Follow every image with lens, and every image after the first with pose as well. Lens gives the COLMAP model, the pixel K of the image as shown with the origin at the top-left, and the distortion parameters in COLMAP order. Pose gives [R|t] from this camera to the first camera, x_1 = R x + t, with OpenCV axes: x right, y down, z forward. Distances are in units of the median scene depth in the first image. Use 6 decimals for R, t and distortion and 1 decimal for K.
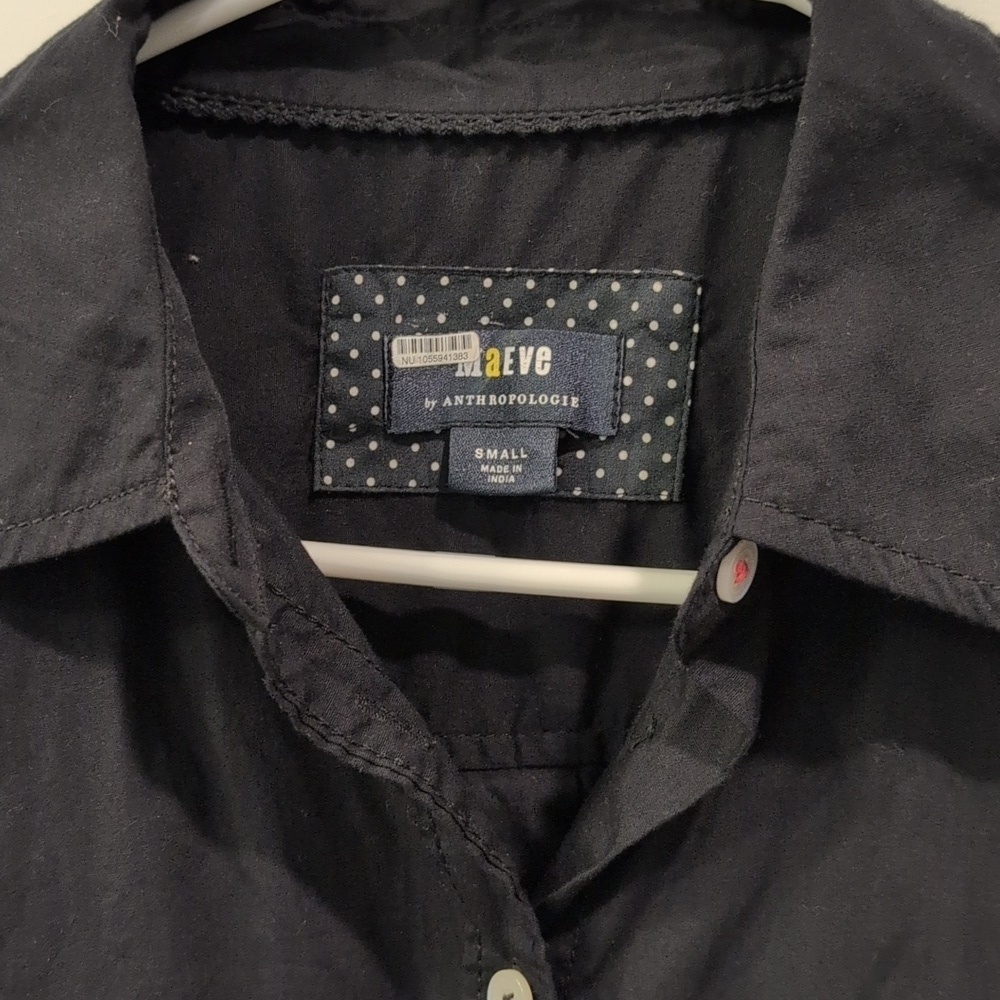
lens RADIAL K [[1432.9, 0, 500.5], [0, 1432.9, 498.4], [0, 0, 1]] dist [-0.016868, 0.000000]
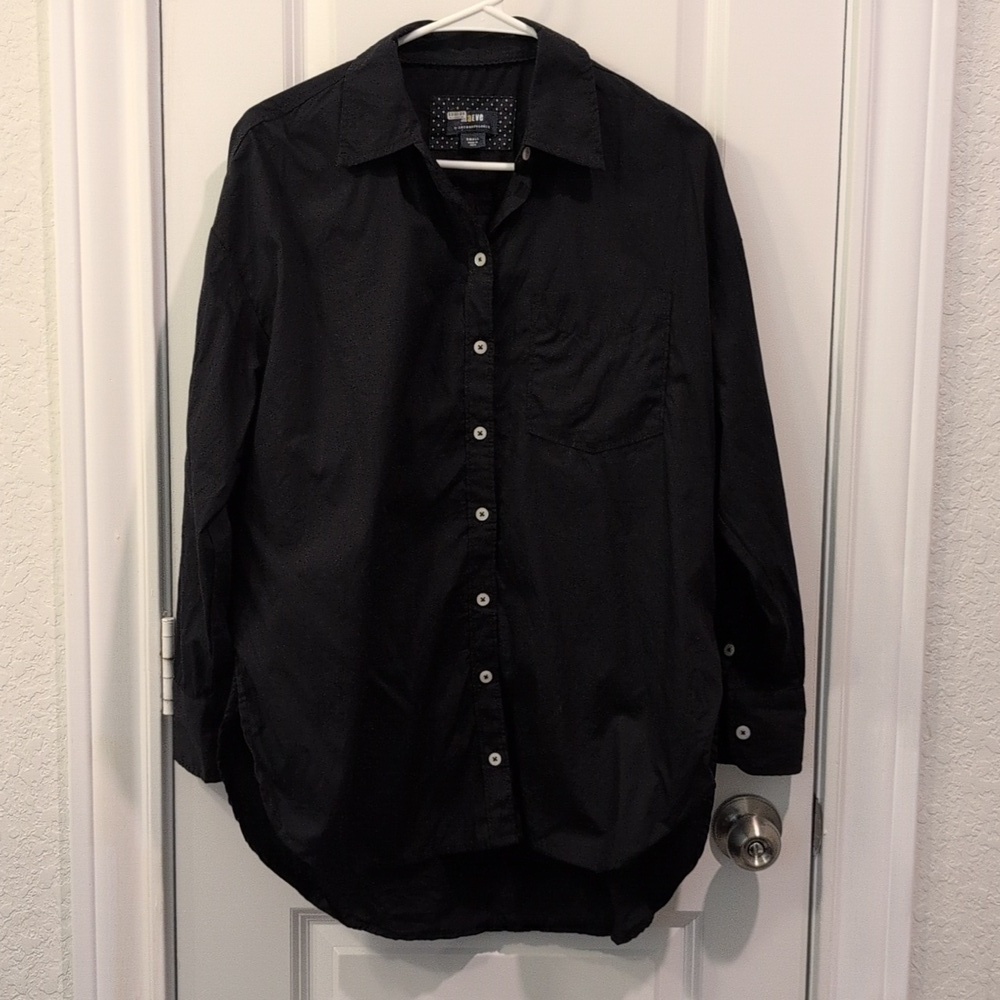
lens RADIAL K [[1432.9, 0, 500.8], [0, 1432.9, 499.5], [0, 0, 1]] dist [-0.016868, 0.000000]
pose [[0.988221, -0.043811, 0.146627, -0.608515], [0.036986, 0.998116, 0.048951, 0.864293], [-0.148495, -0.042951, 0.987980, -3.413679]]
